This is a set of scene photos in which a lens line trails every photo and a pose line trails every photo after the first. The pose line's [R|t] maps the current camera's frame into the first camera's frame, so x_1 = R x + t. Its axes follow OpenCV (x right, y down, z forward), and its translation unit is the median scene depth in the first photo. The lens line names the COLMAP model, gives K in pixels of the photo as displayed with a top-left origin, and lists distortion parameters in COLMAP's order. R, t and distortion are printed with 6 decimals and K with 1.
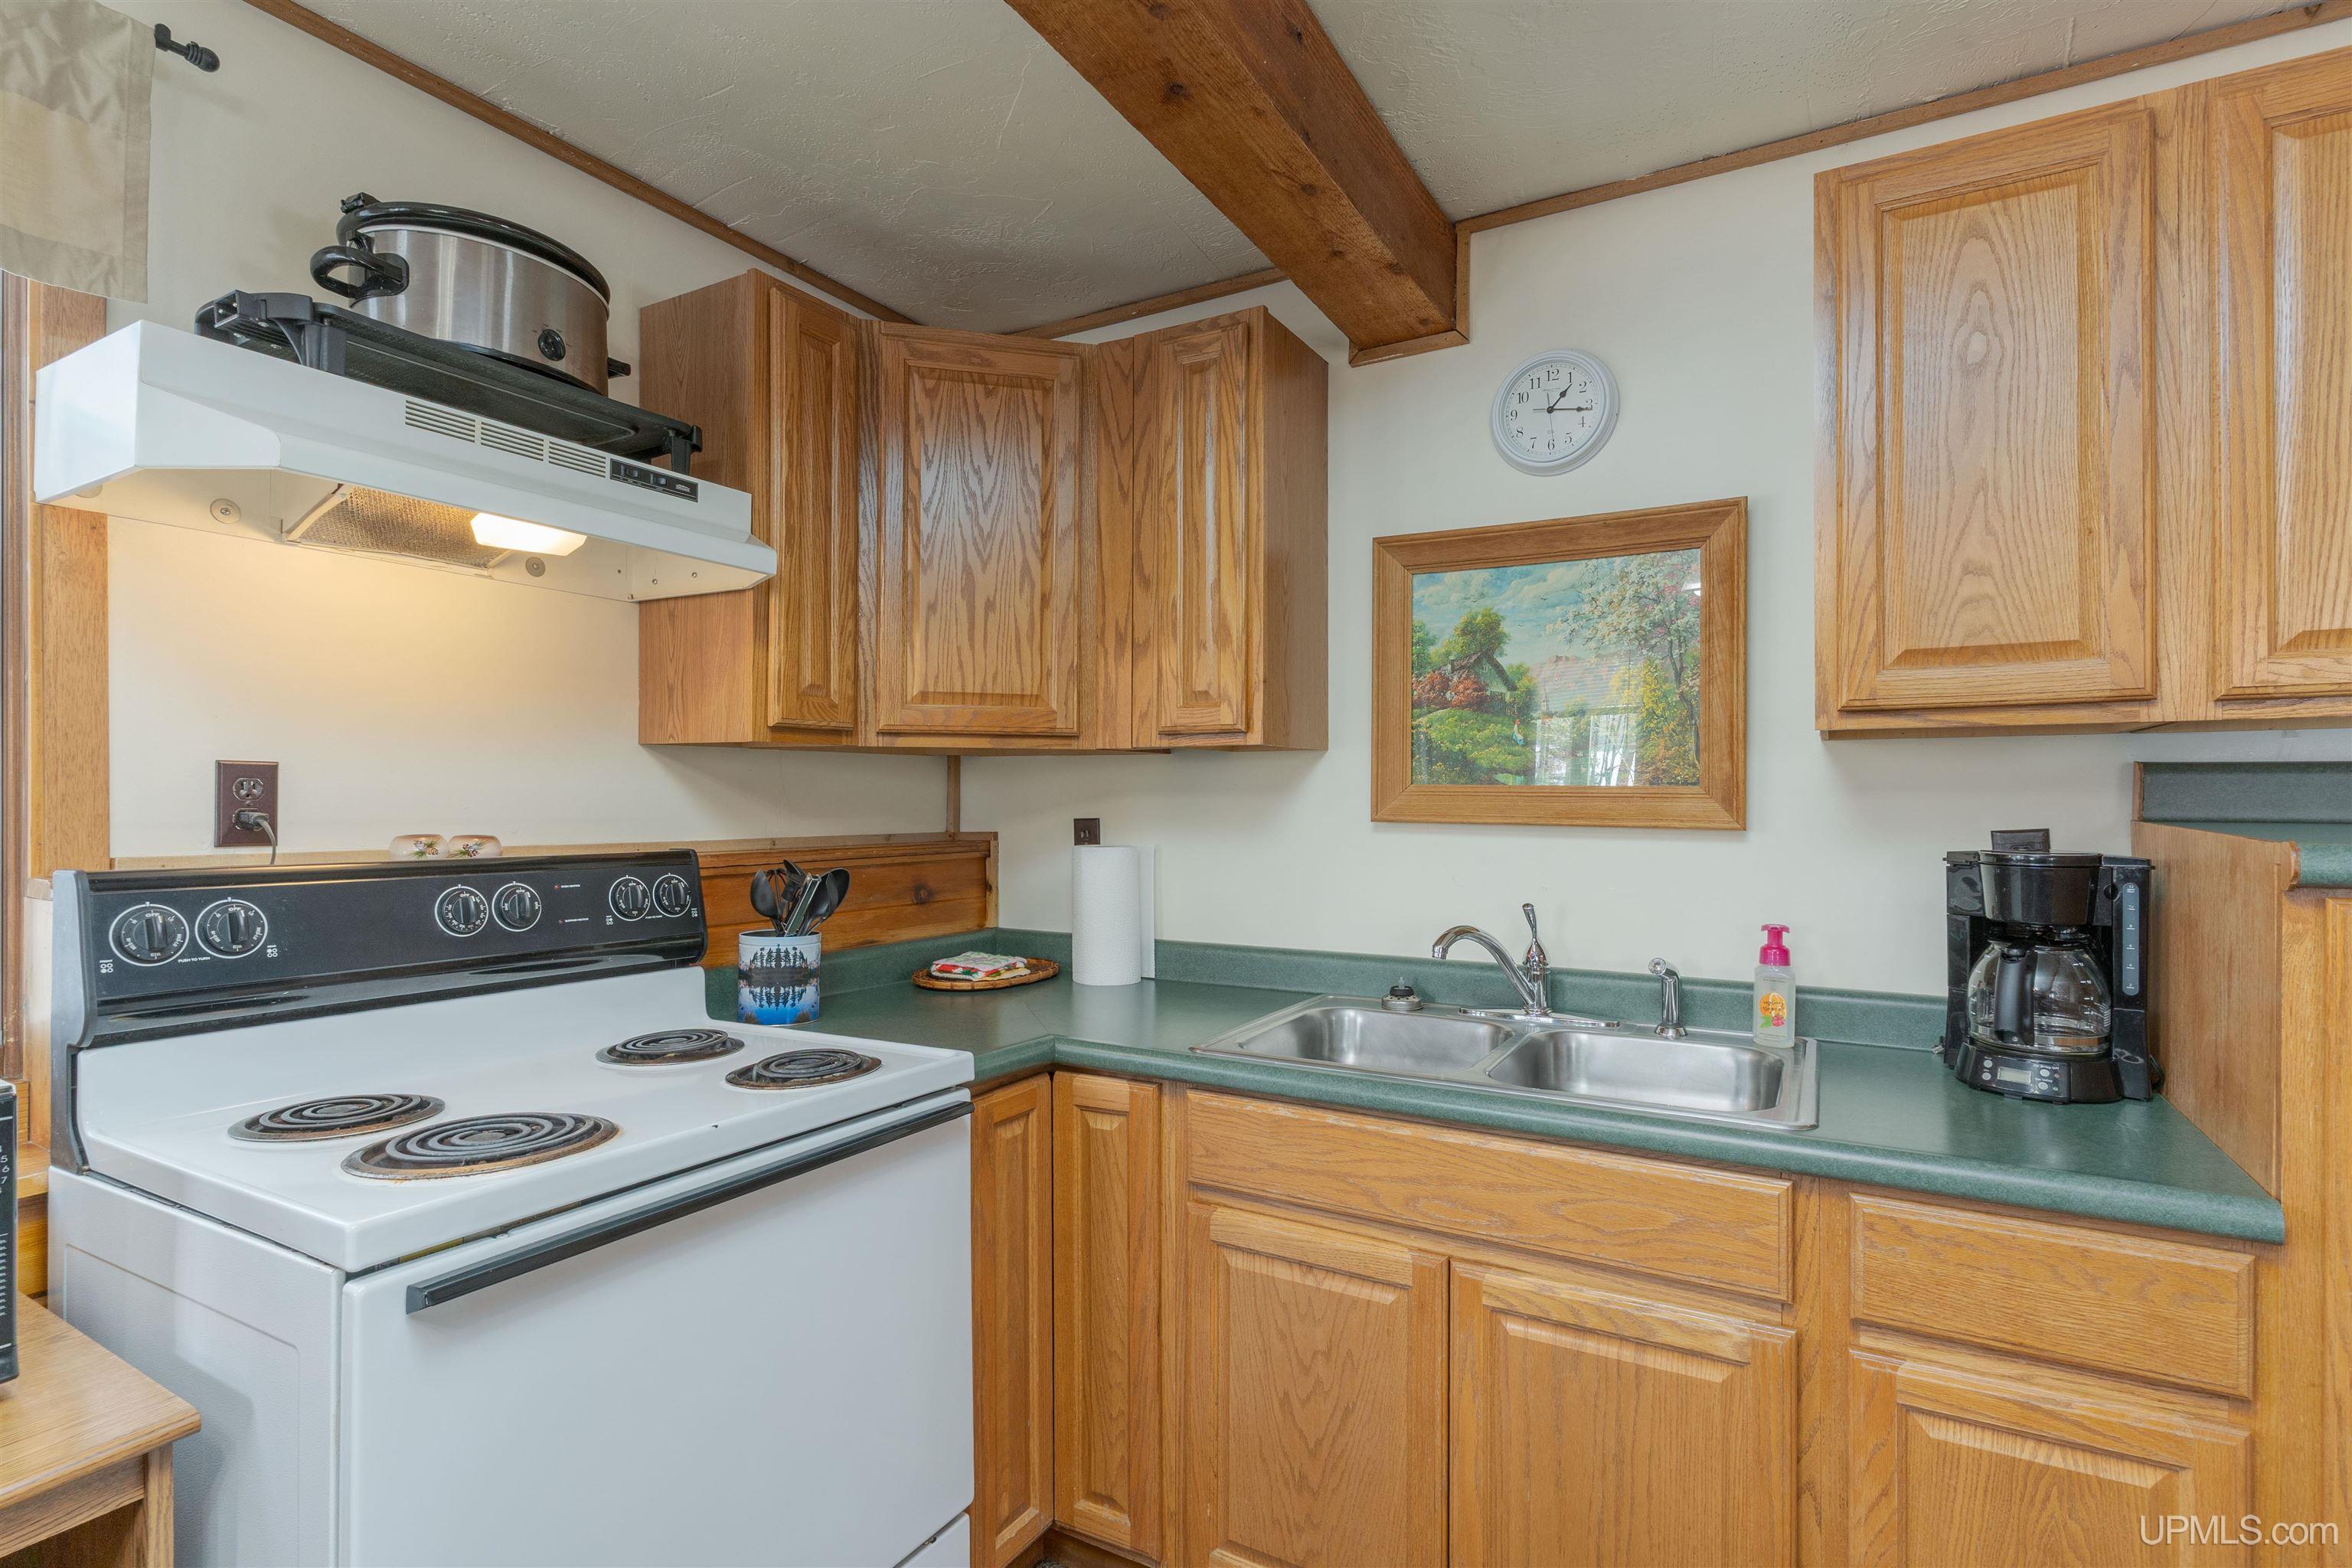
lens RADIAL K [[1139.8, 0, 1176.0], [0, 1139.8, 784.0], [0, 0, 1]] dist [0.001166, 0.000117]
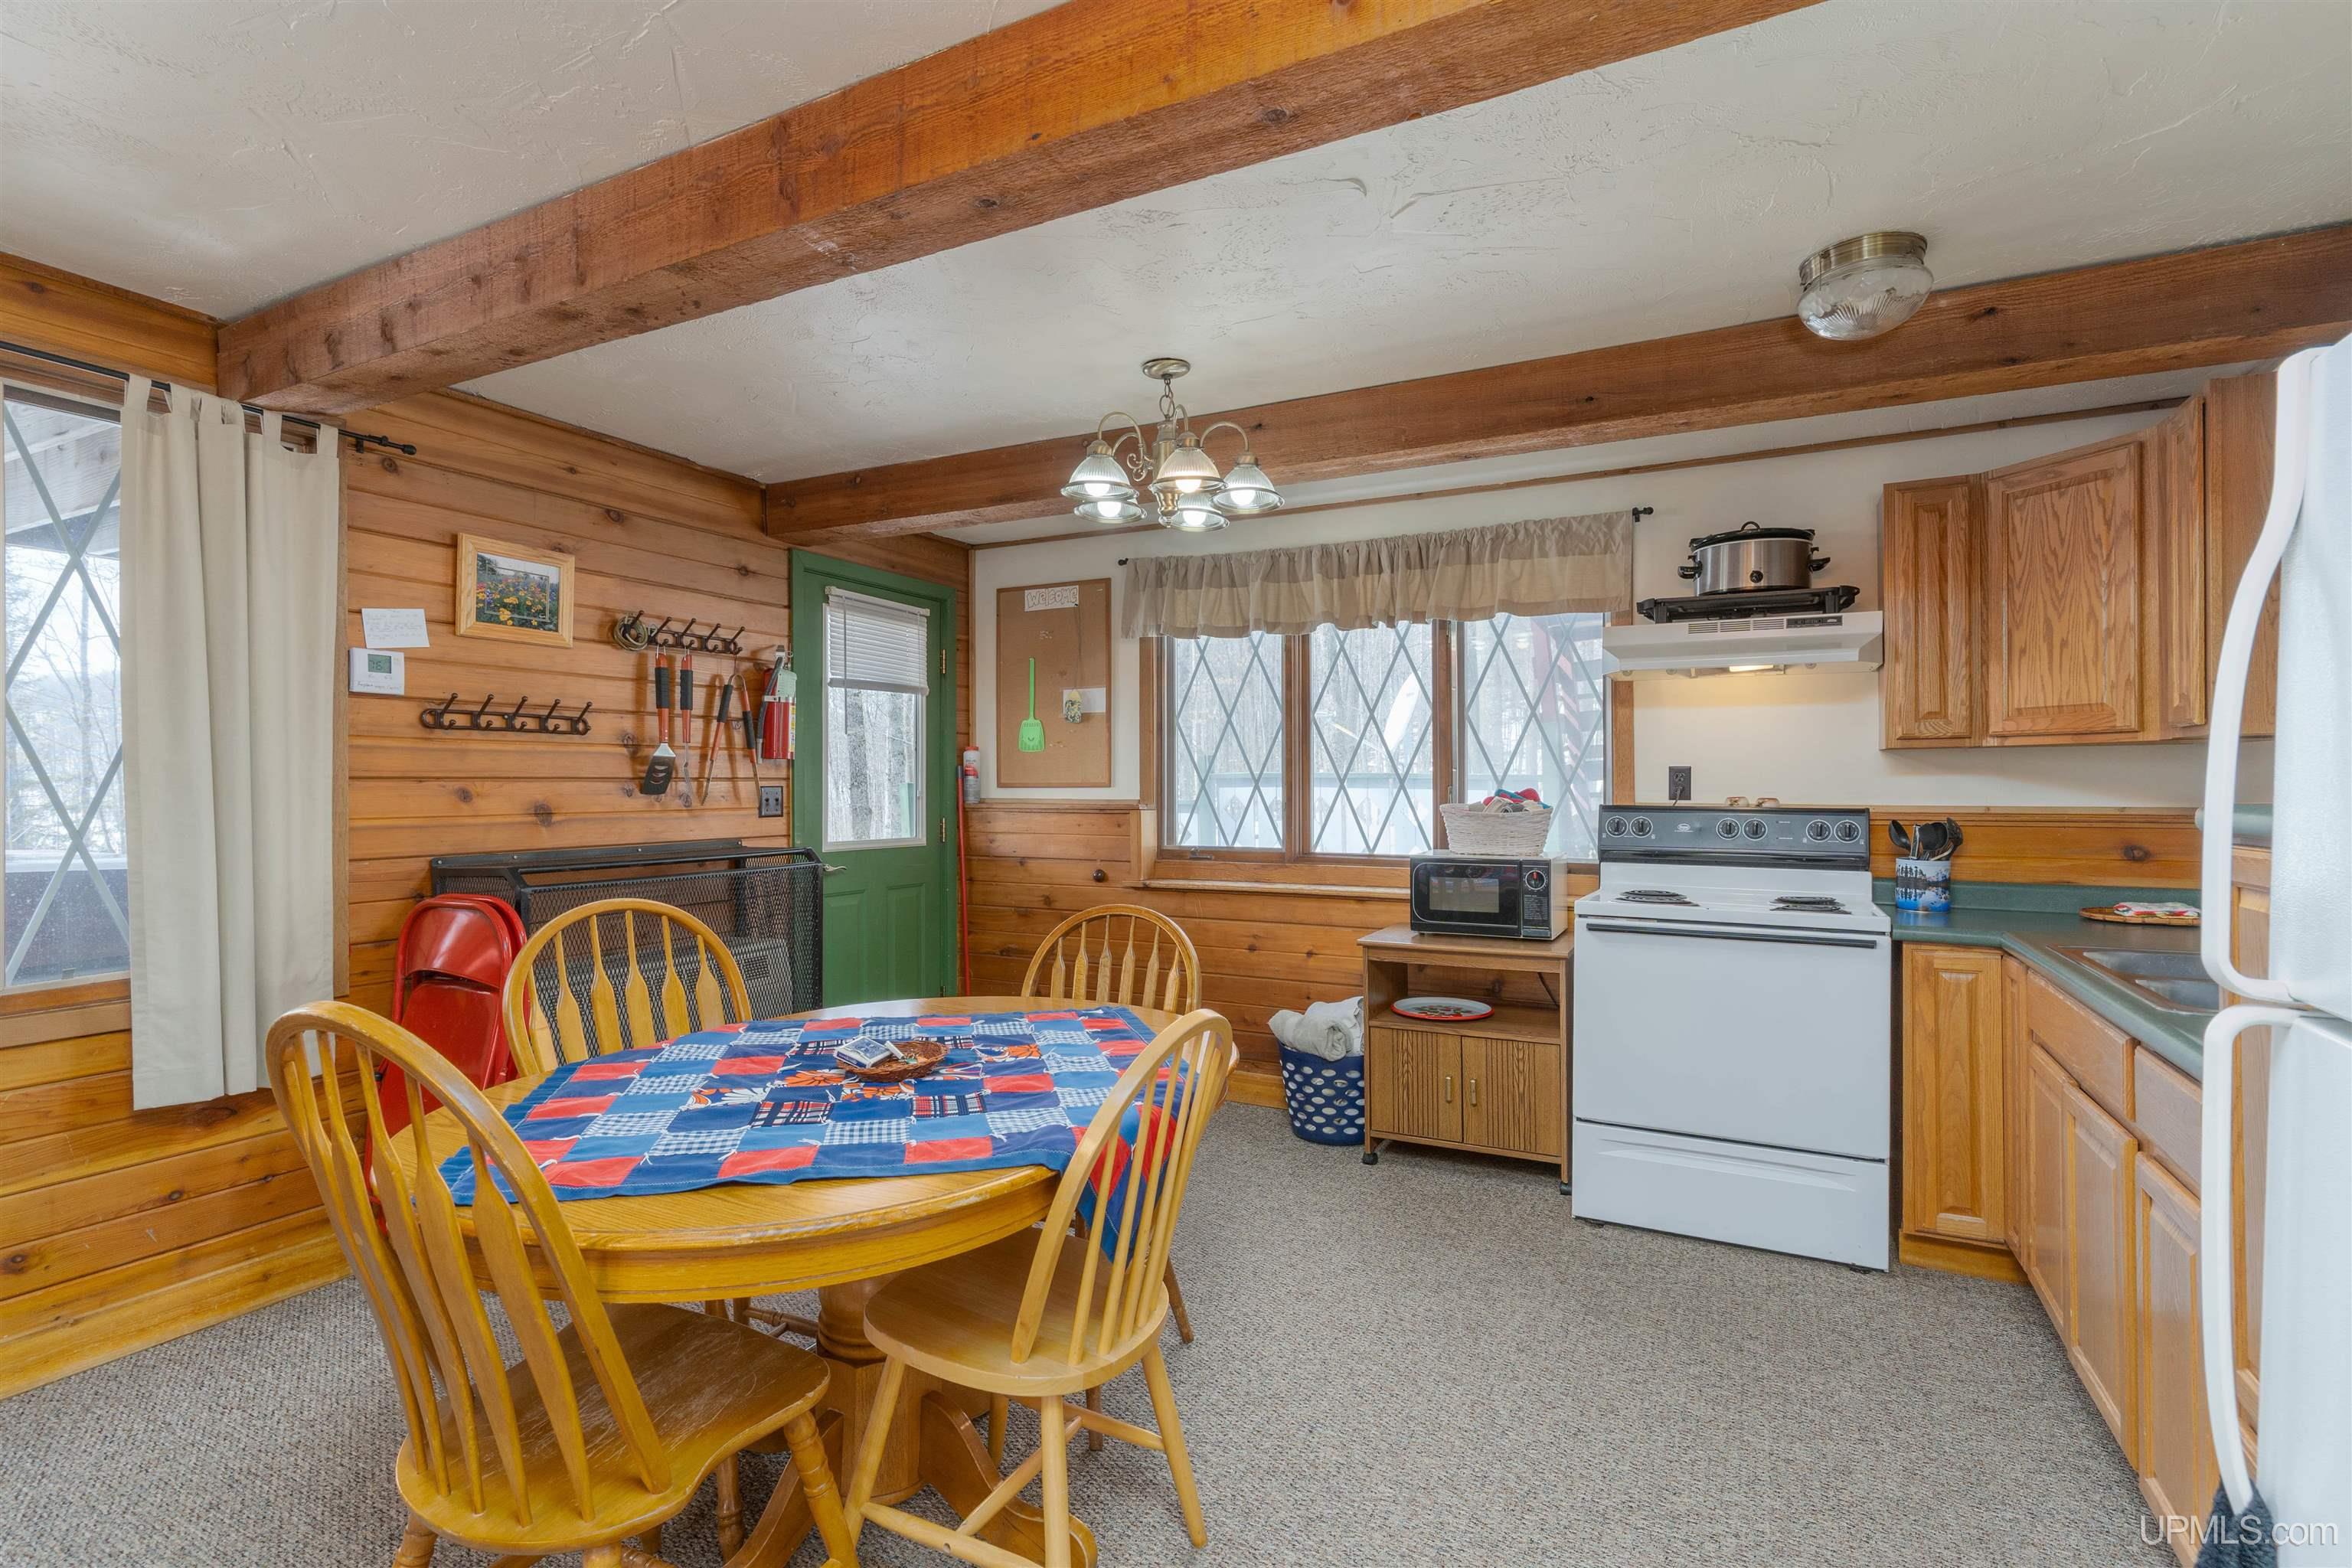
lens RADIAL K [[1120.8, 0, 1176.0], [0, 1120.8, 784.0], [0, 0, 1]] dist [0.000097, 0.000231]
pose [[0.043820, -0.002598, -0.999036, 1.234293], [0.014117, 0.999898, -0.001981, 0.006449], [0.998940, -0.014016, 0.043852, -0.180774]]
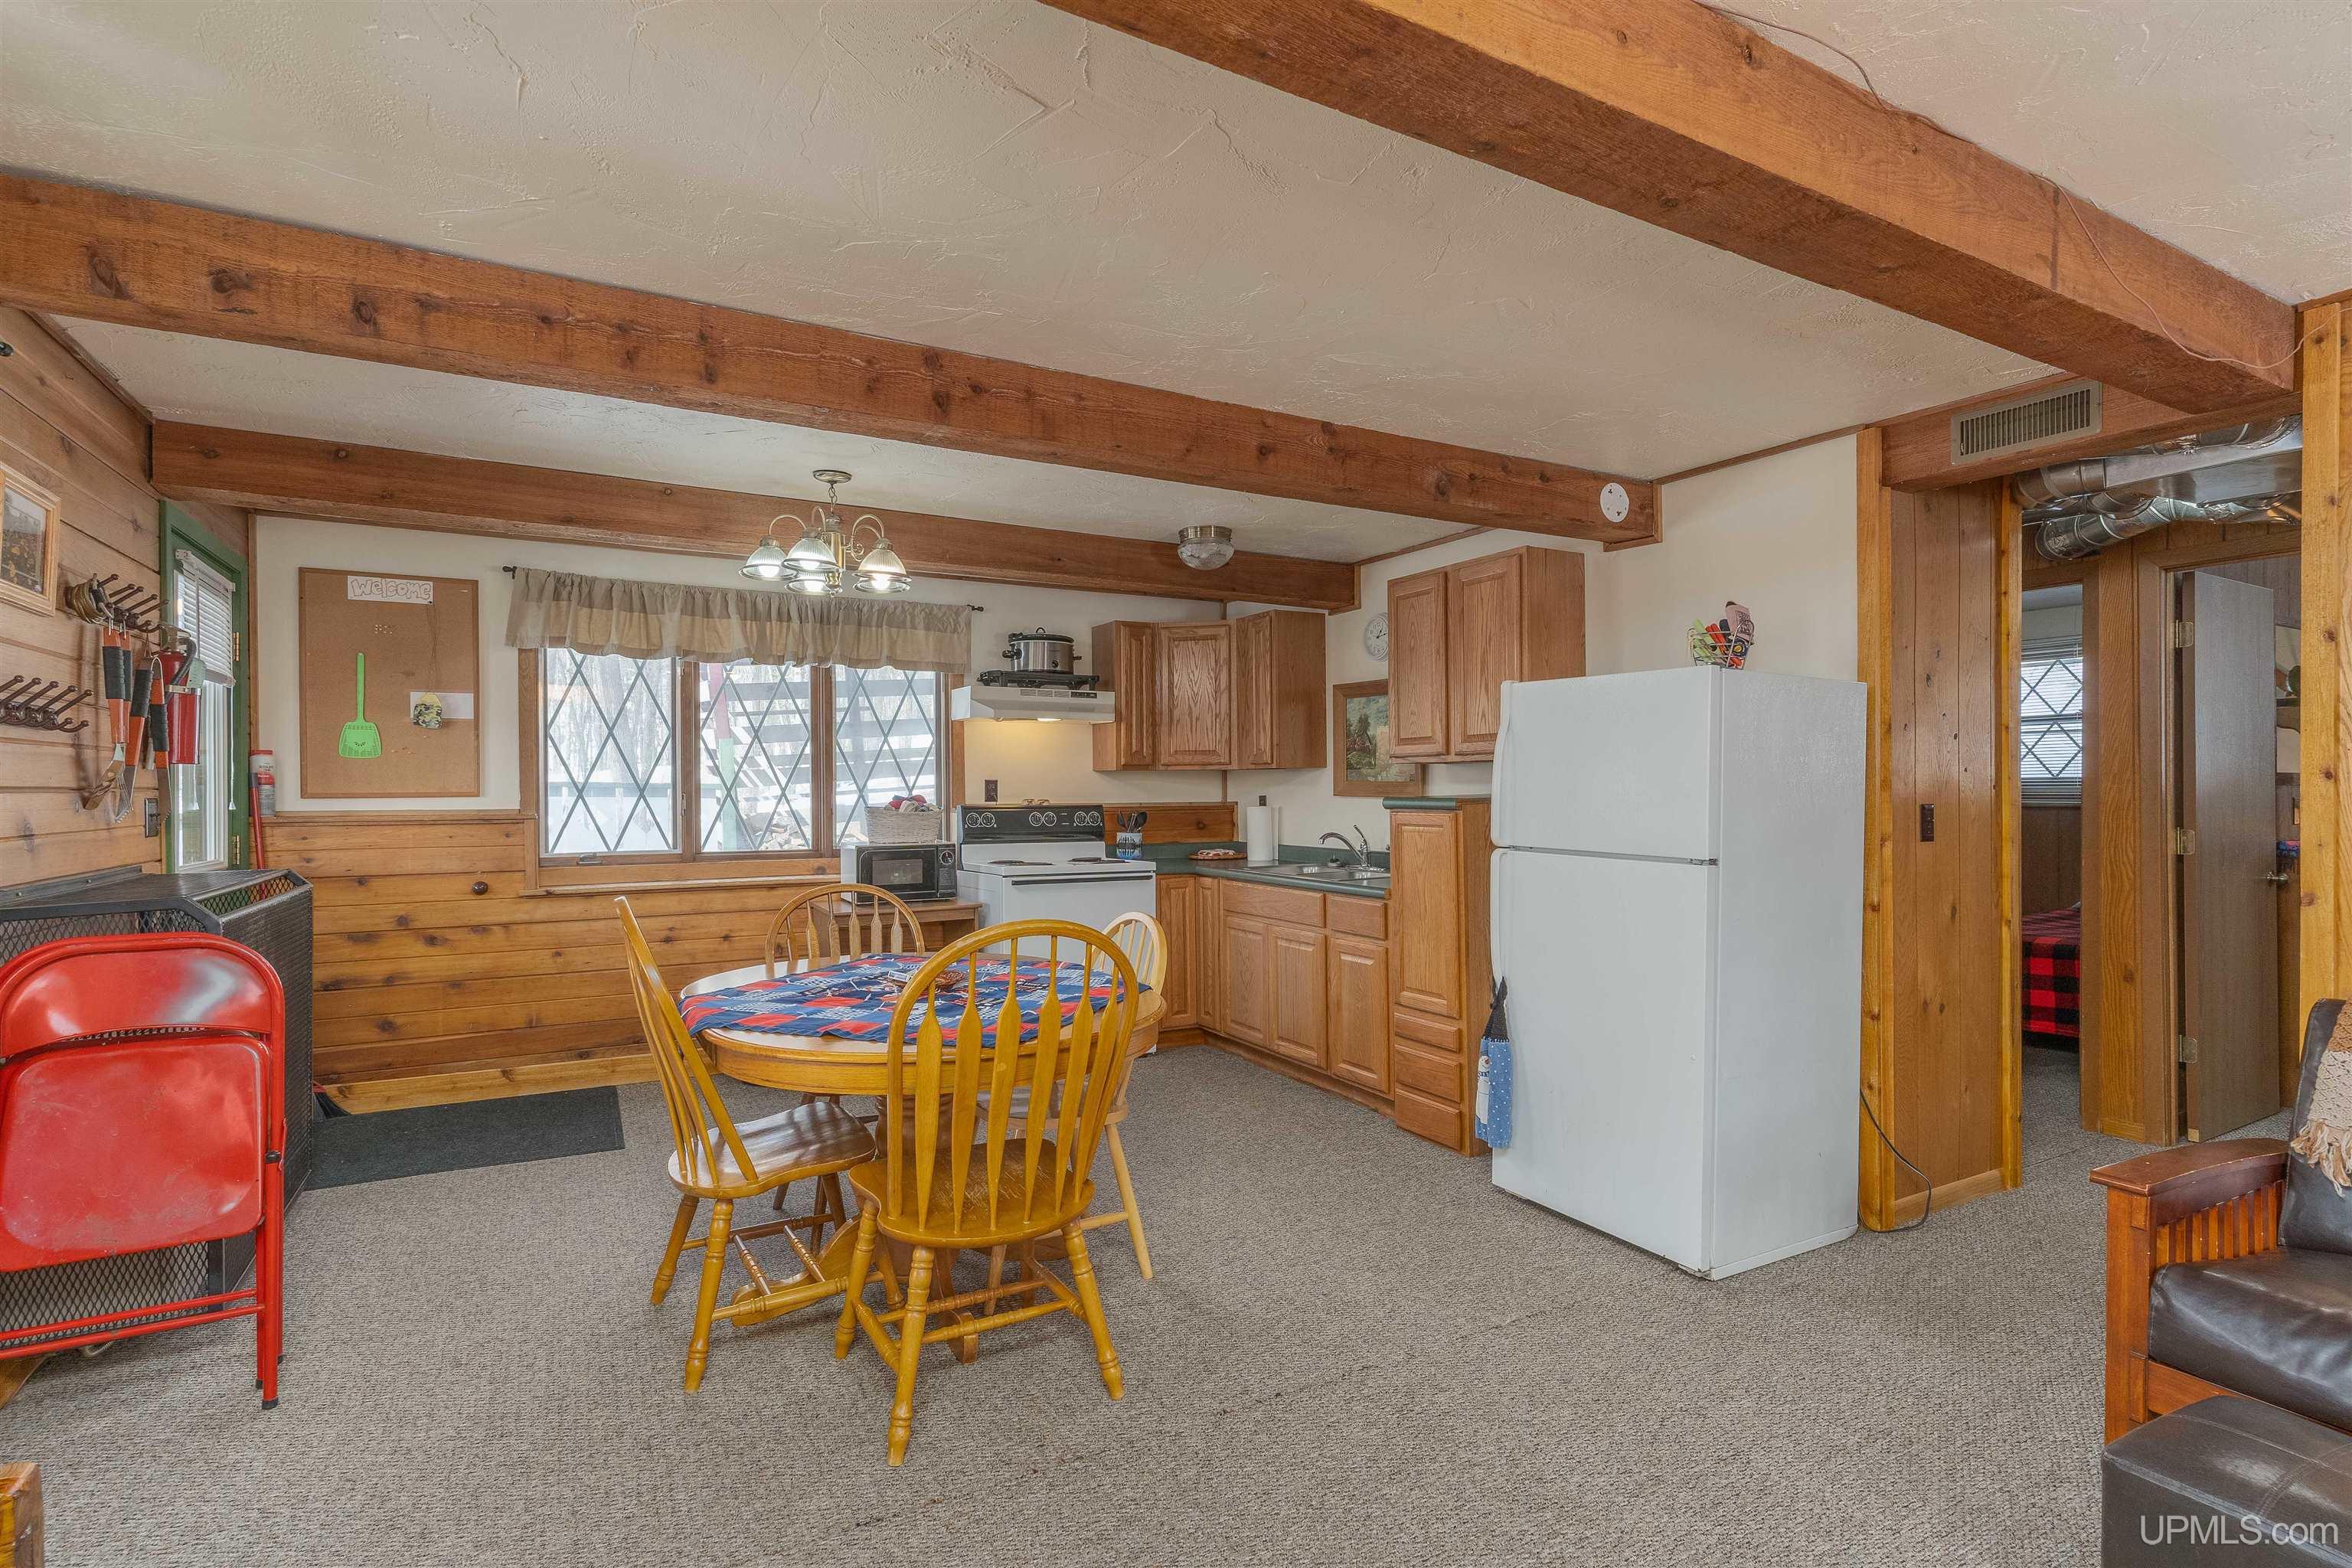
lens RADIAL K [[1120.8, 0, 1176.0], [0, 1120.8, 784.0], [0, 0, 1]] dist [0.000097, 0.000231]
pose [[0.854531, -0.008701, -0.519327, 1.270483], [0.013646, 0.999891, 0.005700, -0.013314], [0.519221, -0.011958, 0.854556, -1.441250]]
